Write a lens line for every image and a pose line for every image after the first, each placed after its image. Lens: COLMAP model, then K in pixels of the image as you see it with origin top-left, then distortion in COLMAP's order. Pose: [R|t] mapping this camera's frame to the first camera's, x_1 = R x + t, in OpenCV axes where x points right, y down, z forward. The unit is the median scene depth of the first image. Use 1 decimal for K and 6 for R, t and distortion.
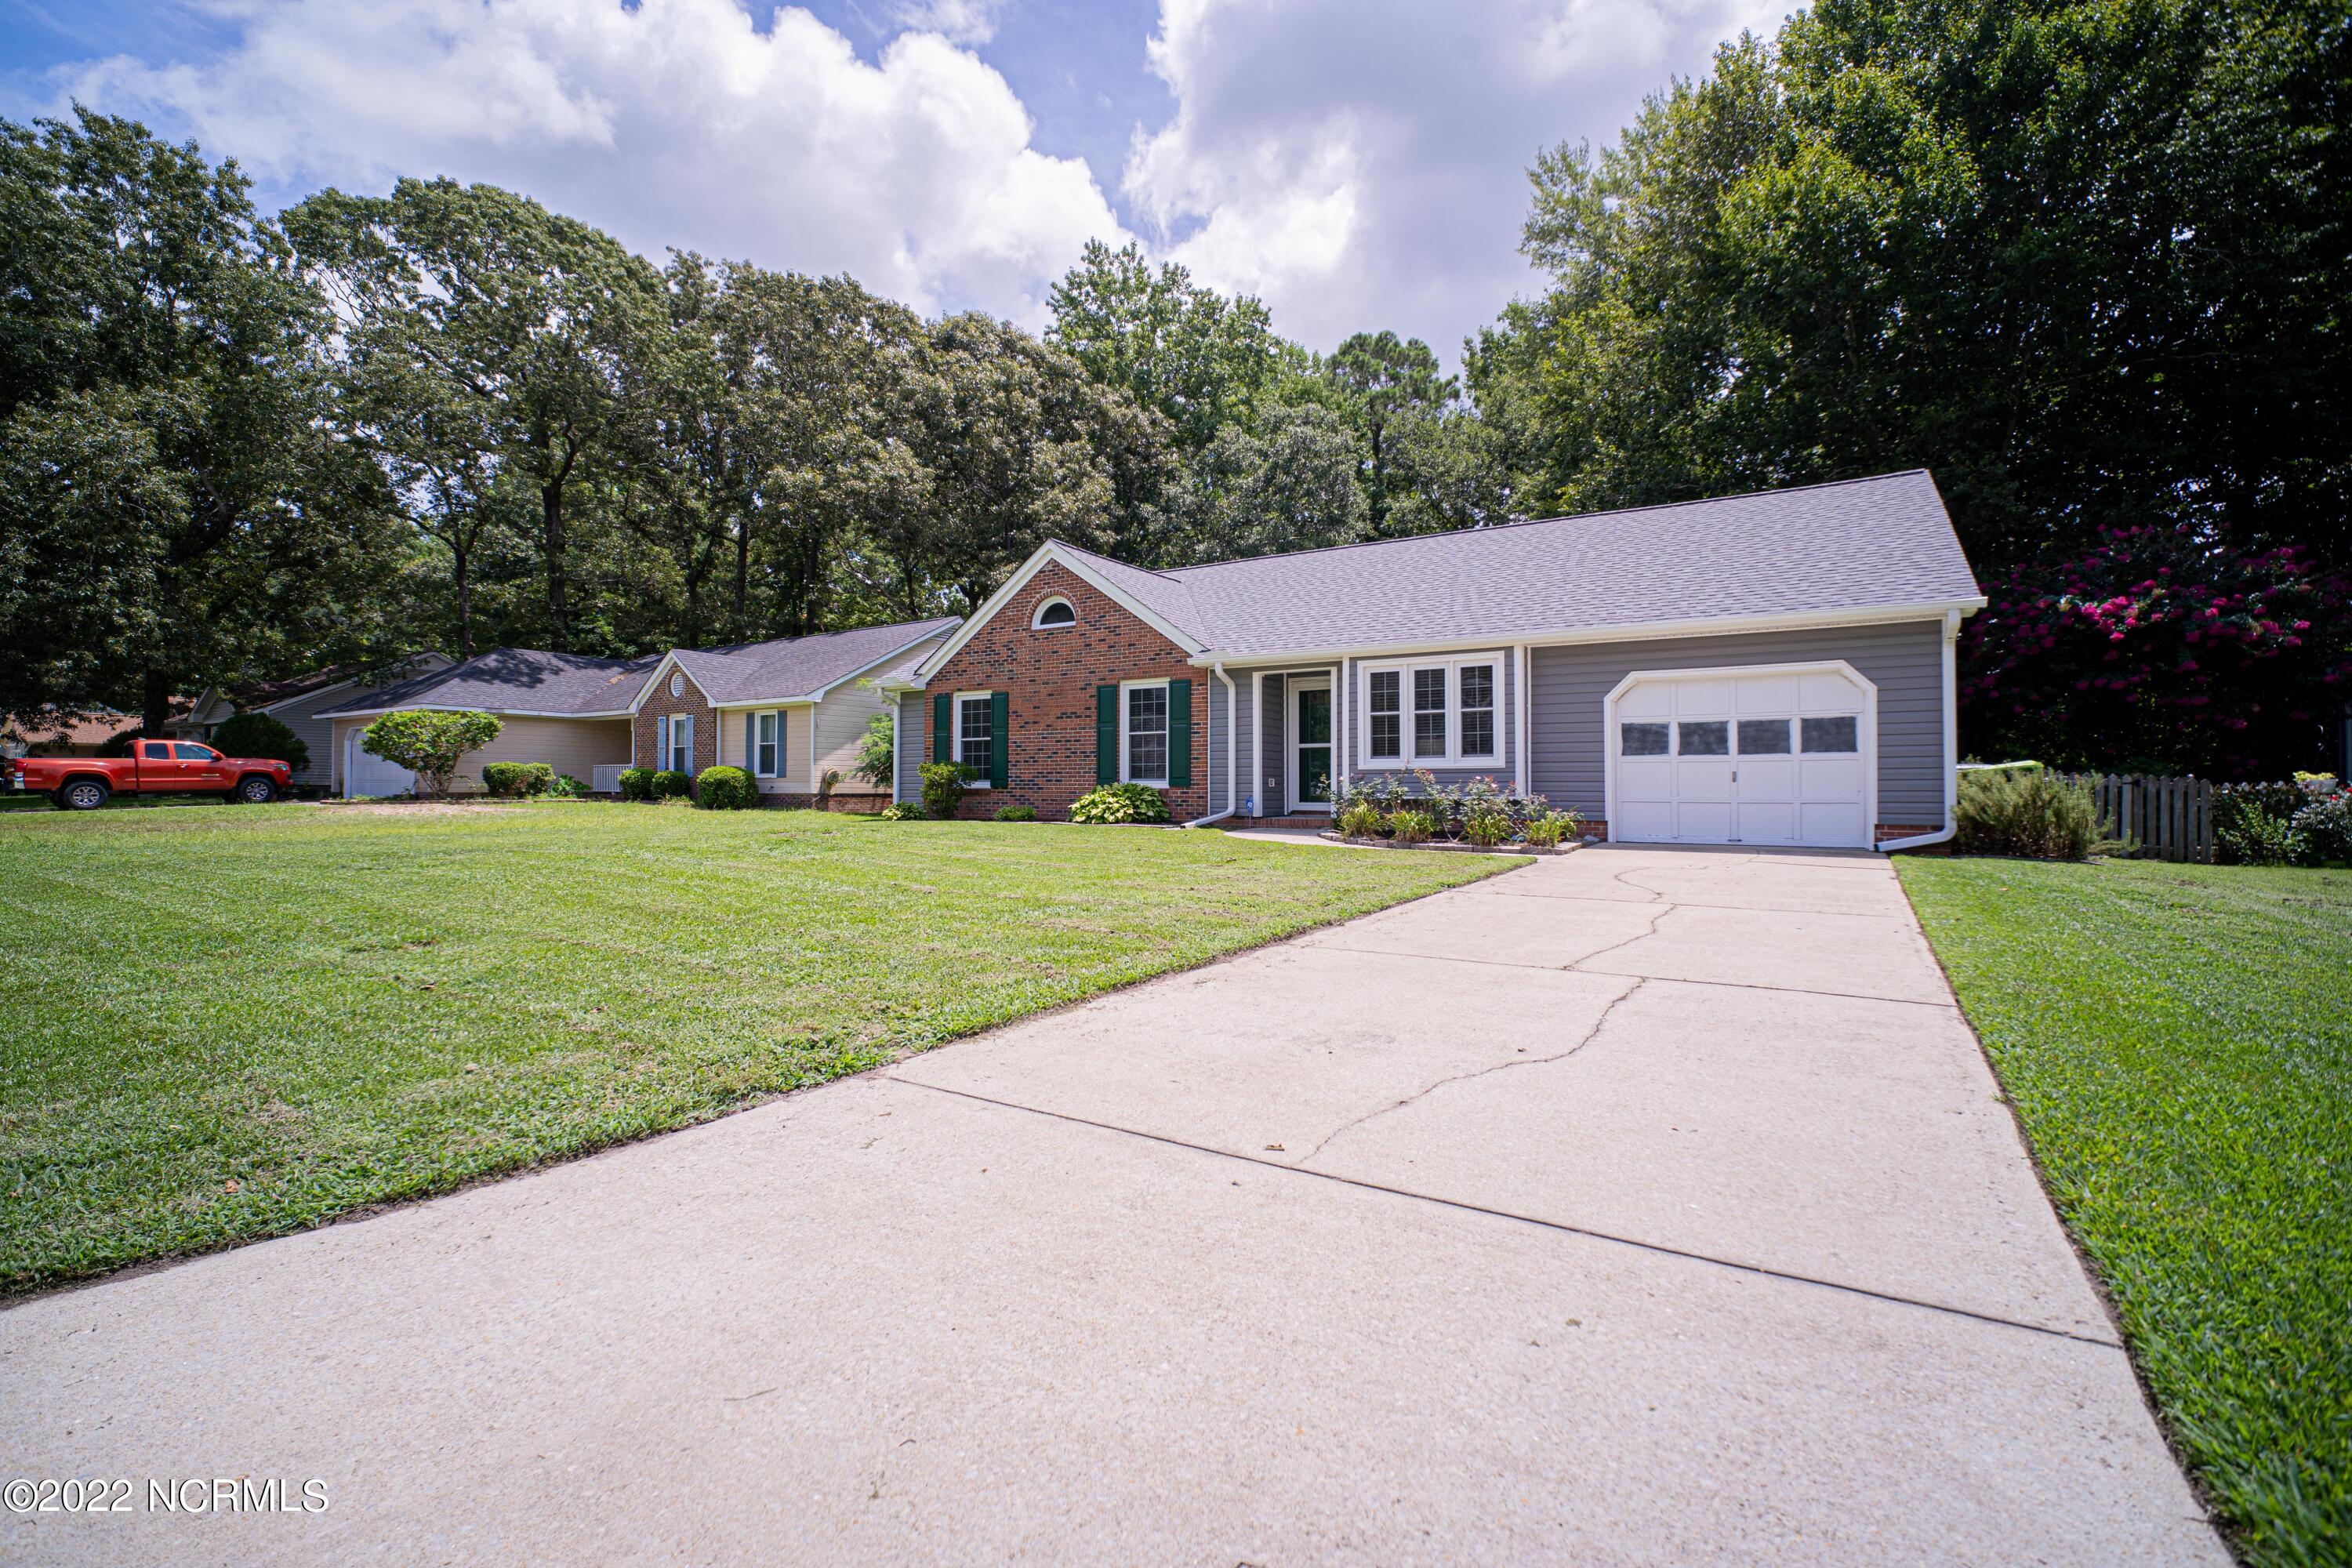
lens RADIAL K [[1036.9, 0, 1172.6], [0, 1036.9, 741.3], [0, 0, 1]] dist [-0.023434, 0.011282]
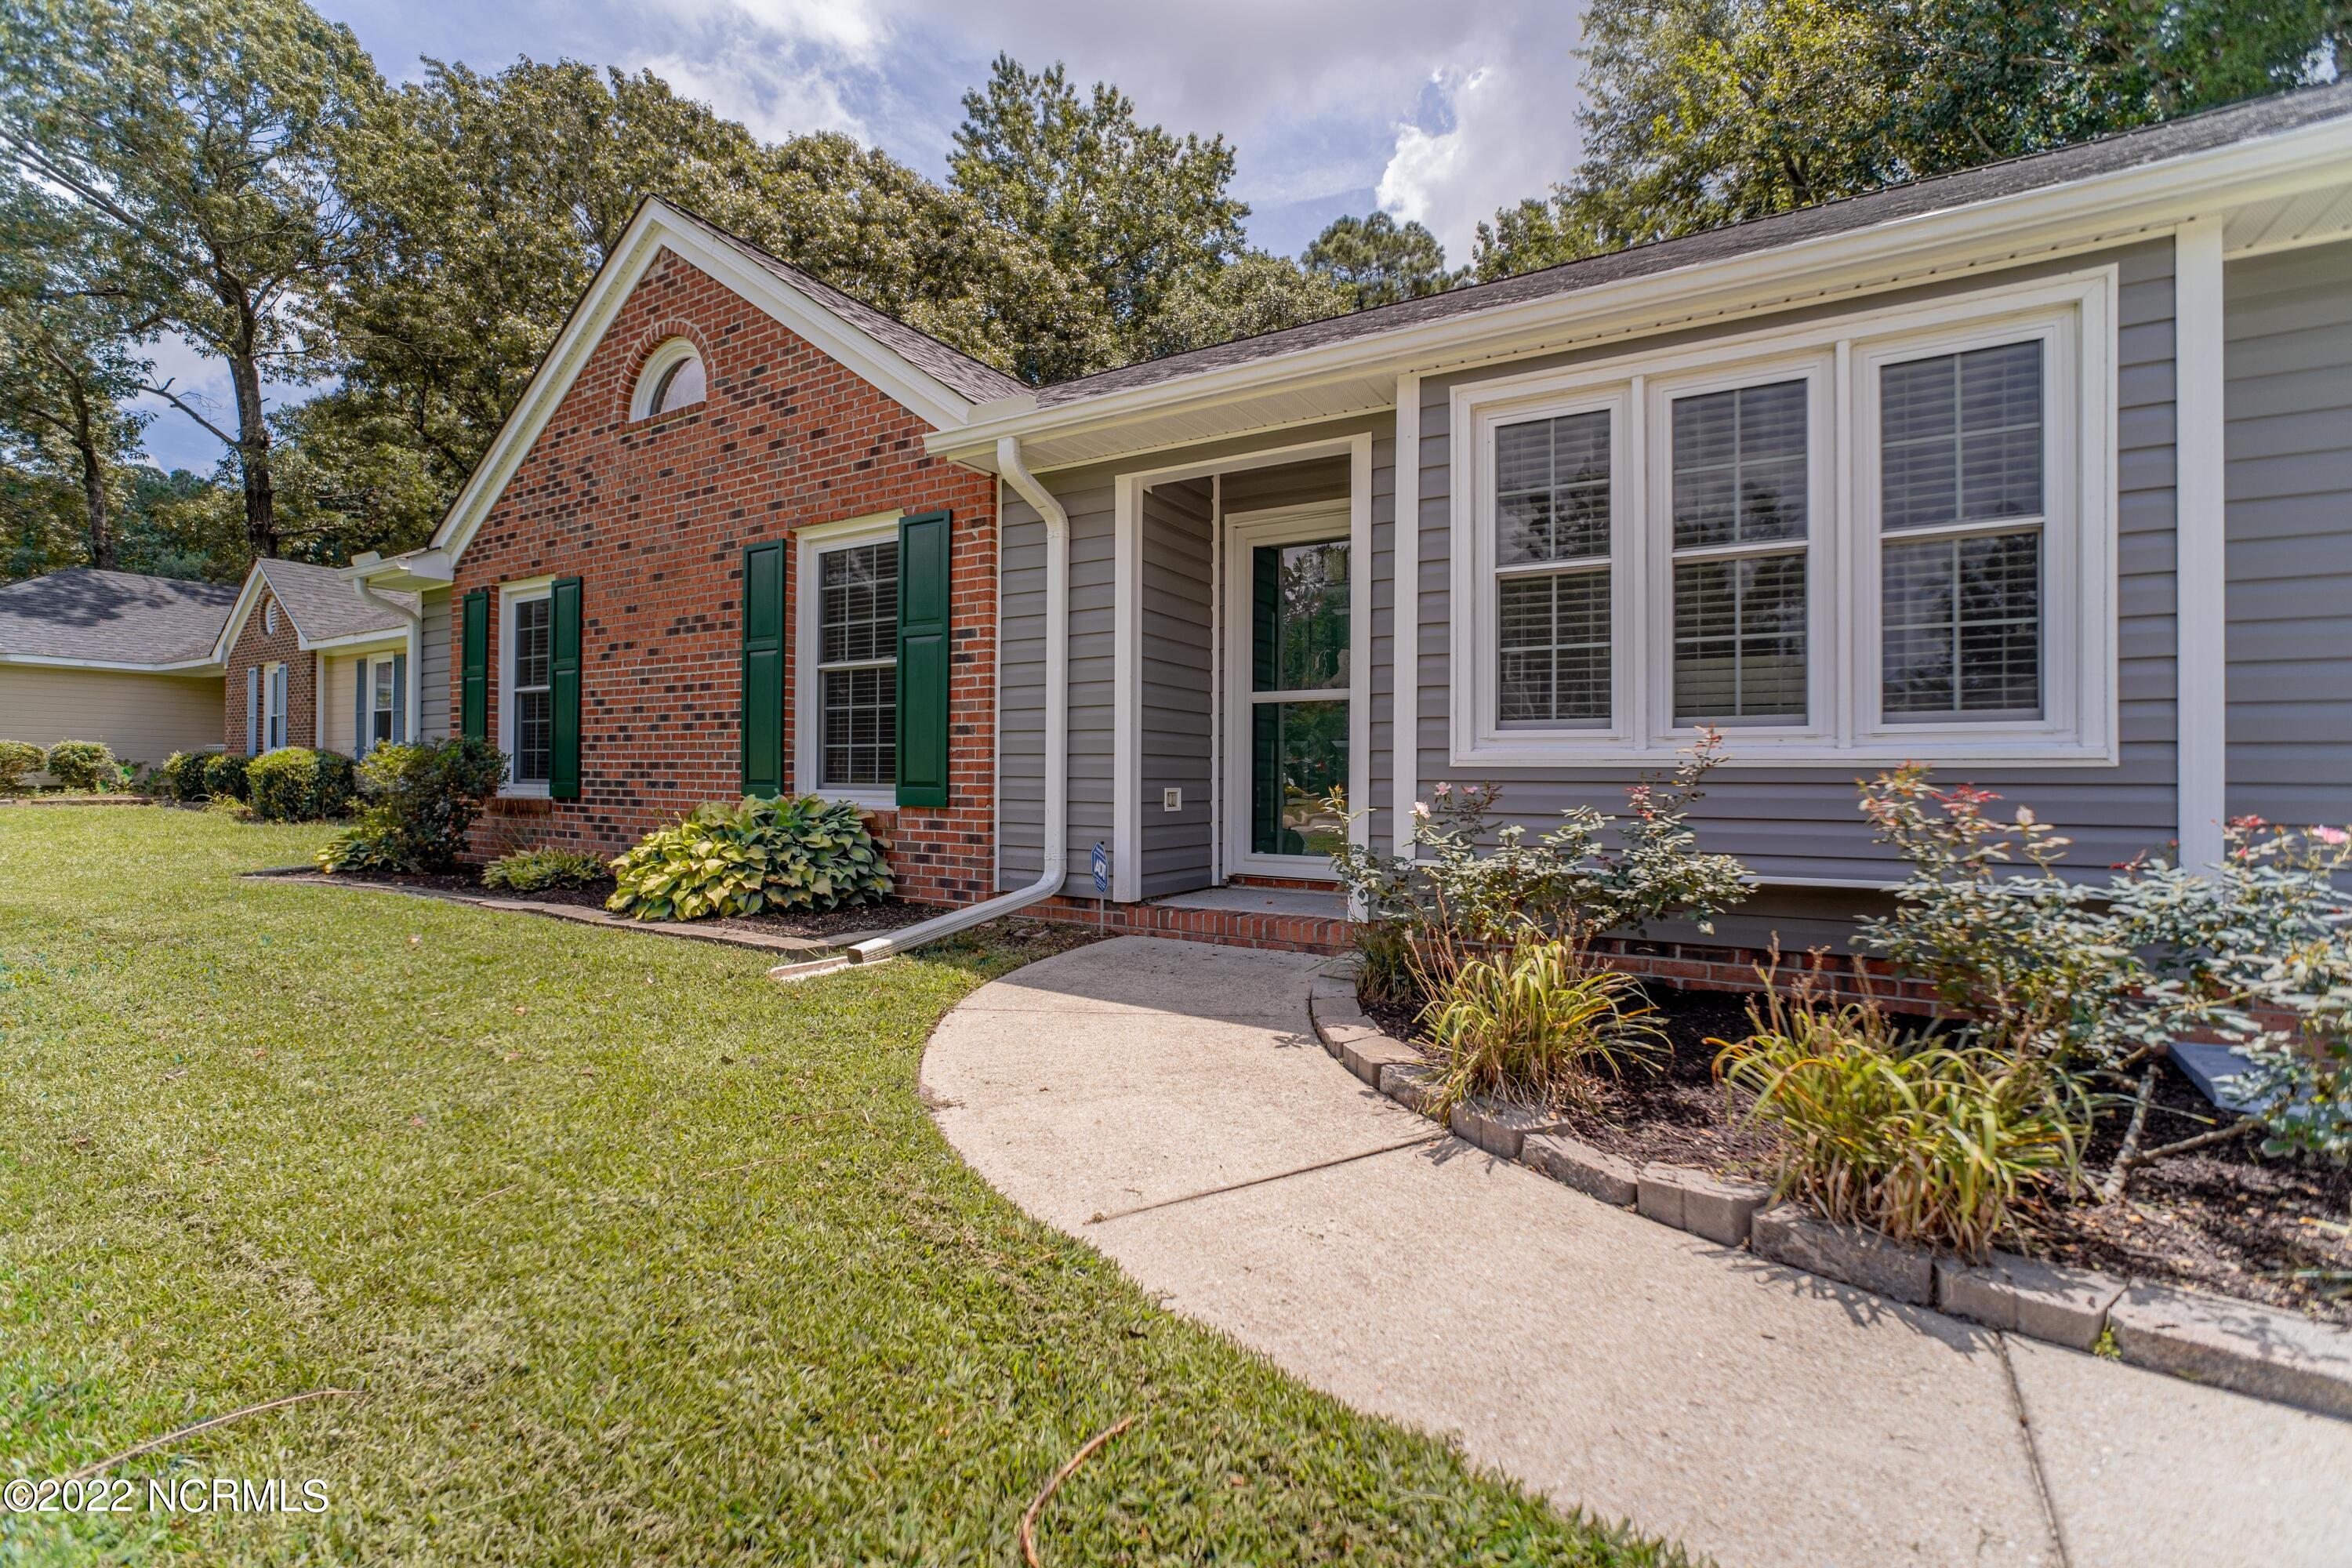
lens RADIAL K [[1036.9, 0, 1157.8], [0, 1036.9, 732.8], [0, 0, 1]] dist [-0.023434, 0.011282]
pose [[0.999933, 0.006600, 0.009488, 0.055483], [-0.006651, 0.999963, 0.005436, 0.009736], [-0.009451, -0.005498, 0.999940, 0.416005]]
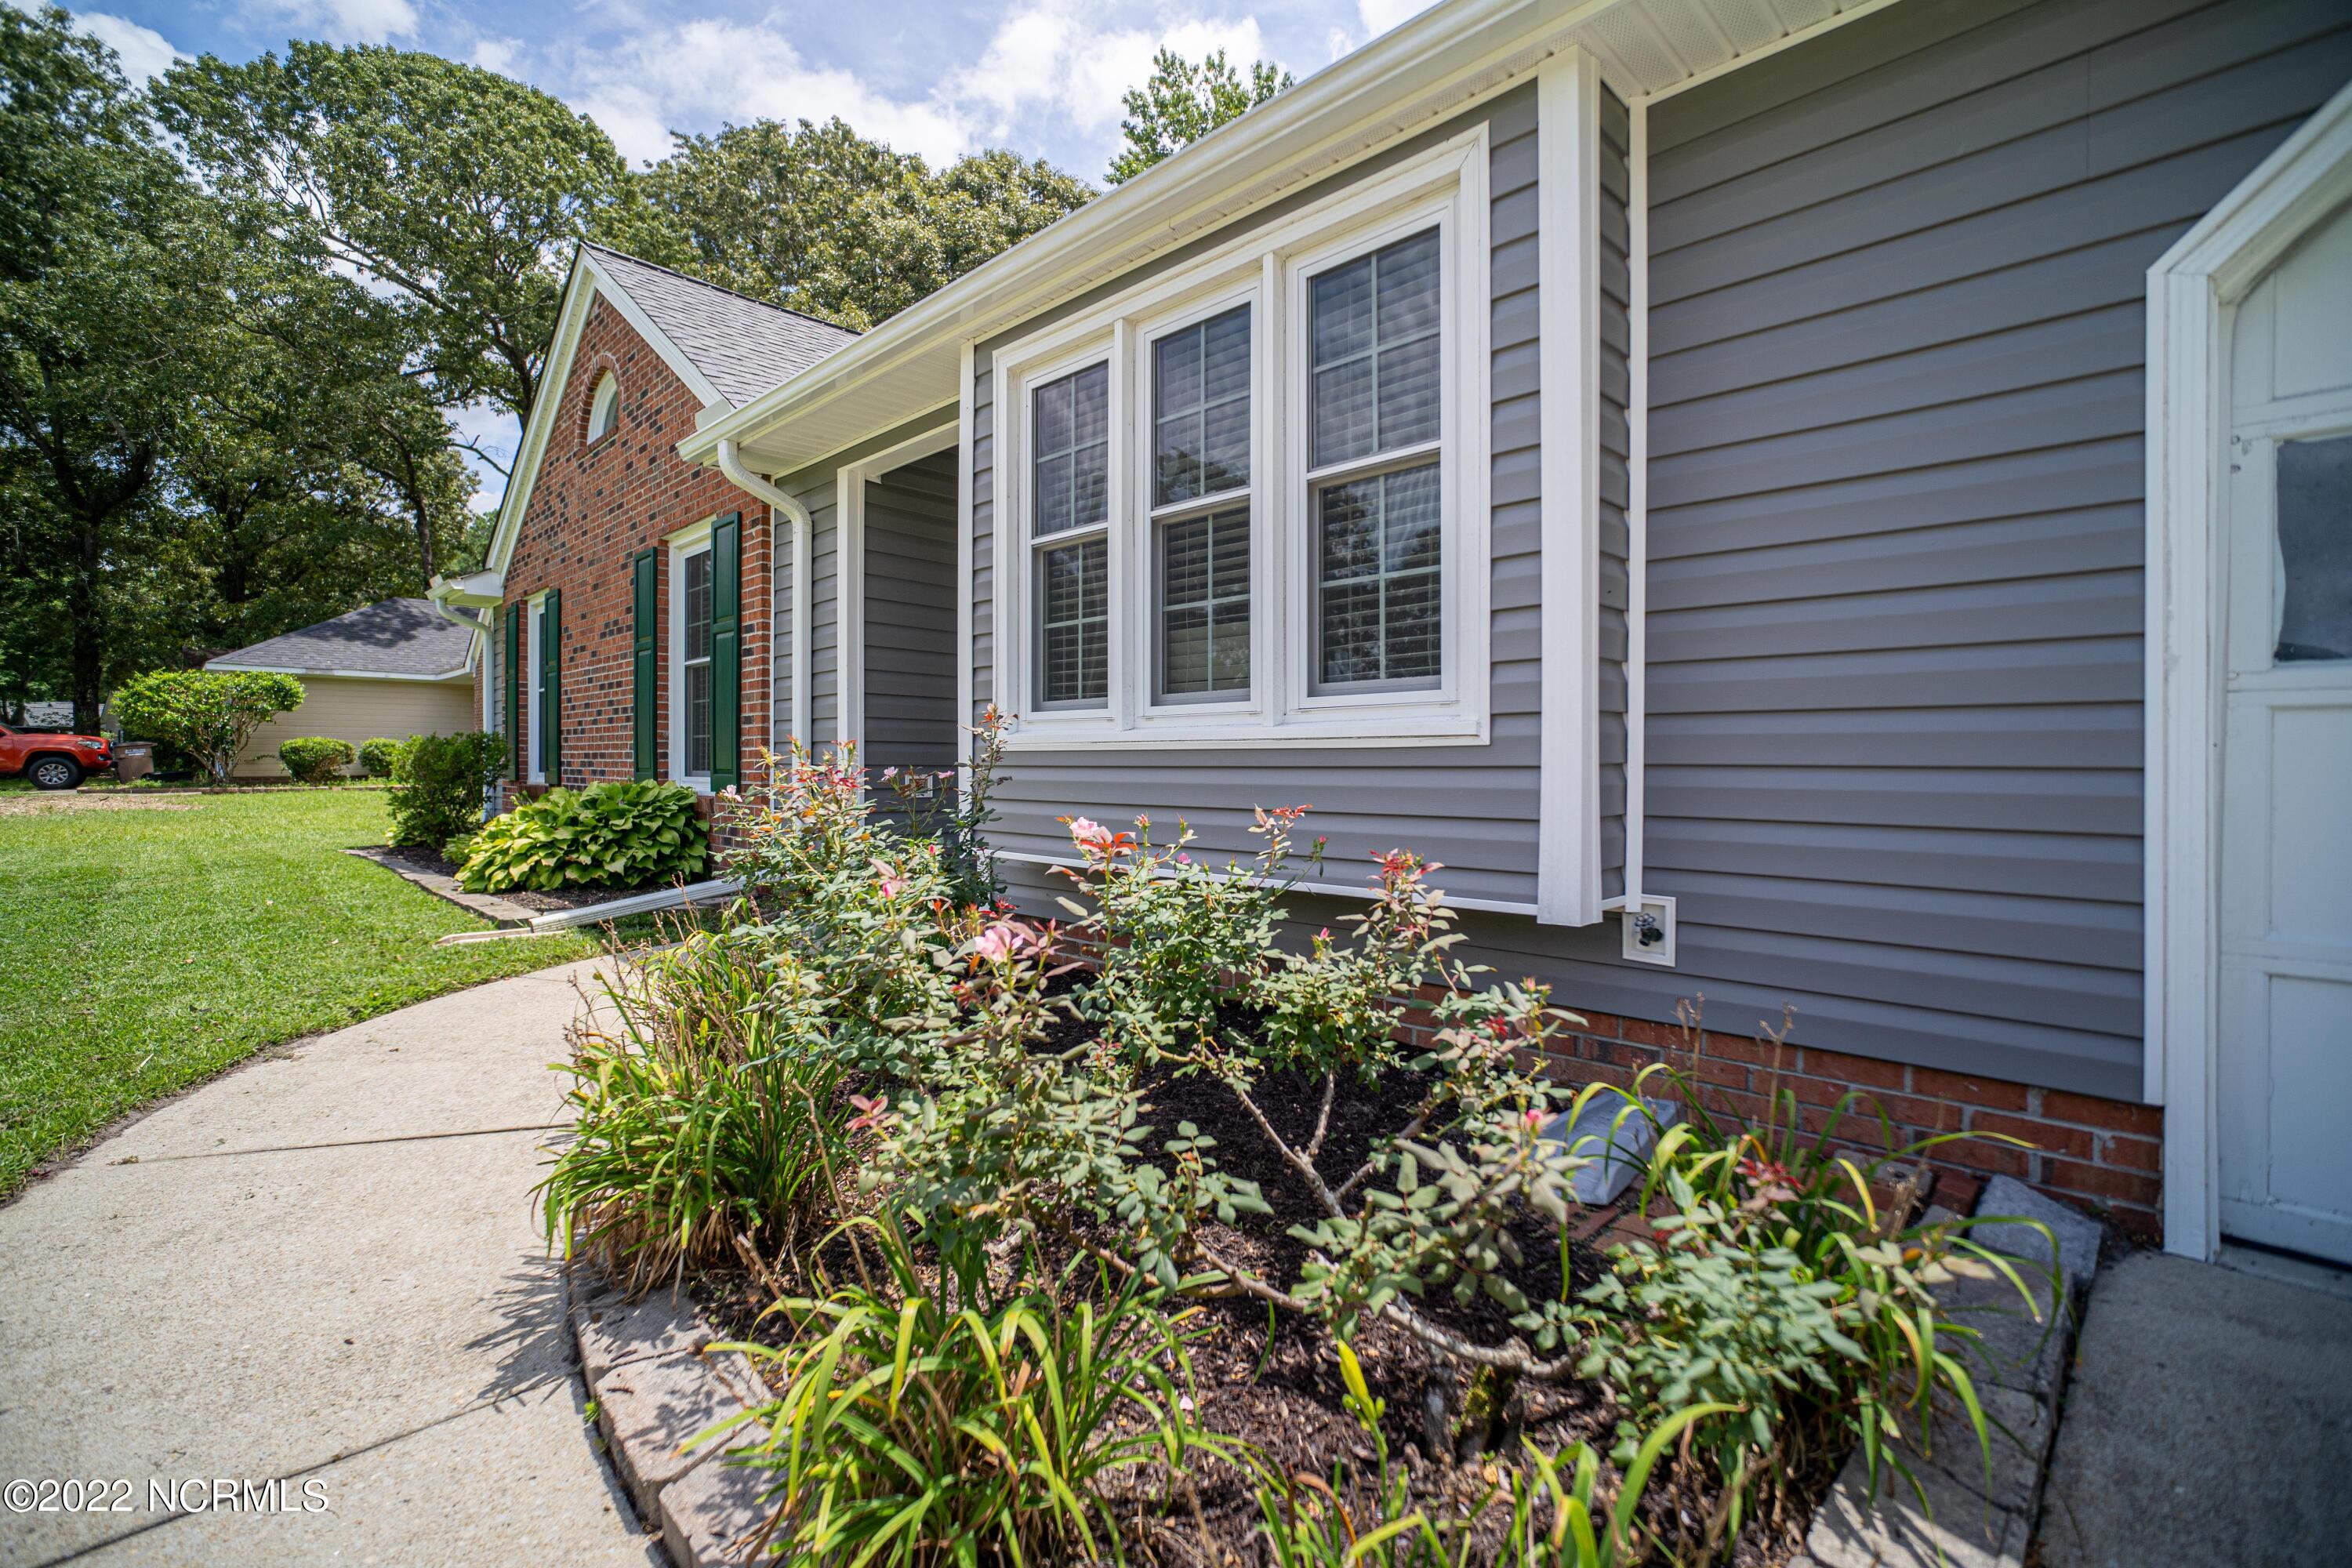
lens RADIAL K [[1036.9, 0, 1167.9], [0, 1036.9, 740.2], [0, 0, 1]] dist [-0.023434, 0.011282]
pose [[0.974237, -0.002251, -0.225516, 0.165117], [0.007326, 0.999738, 0.021668, 0.010838], [0.225408, -0.022762, 0.973999, 0.432984]]
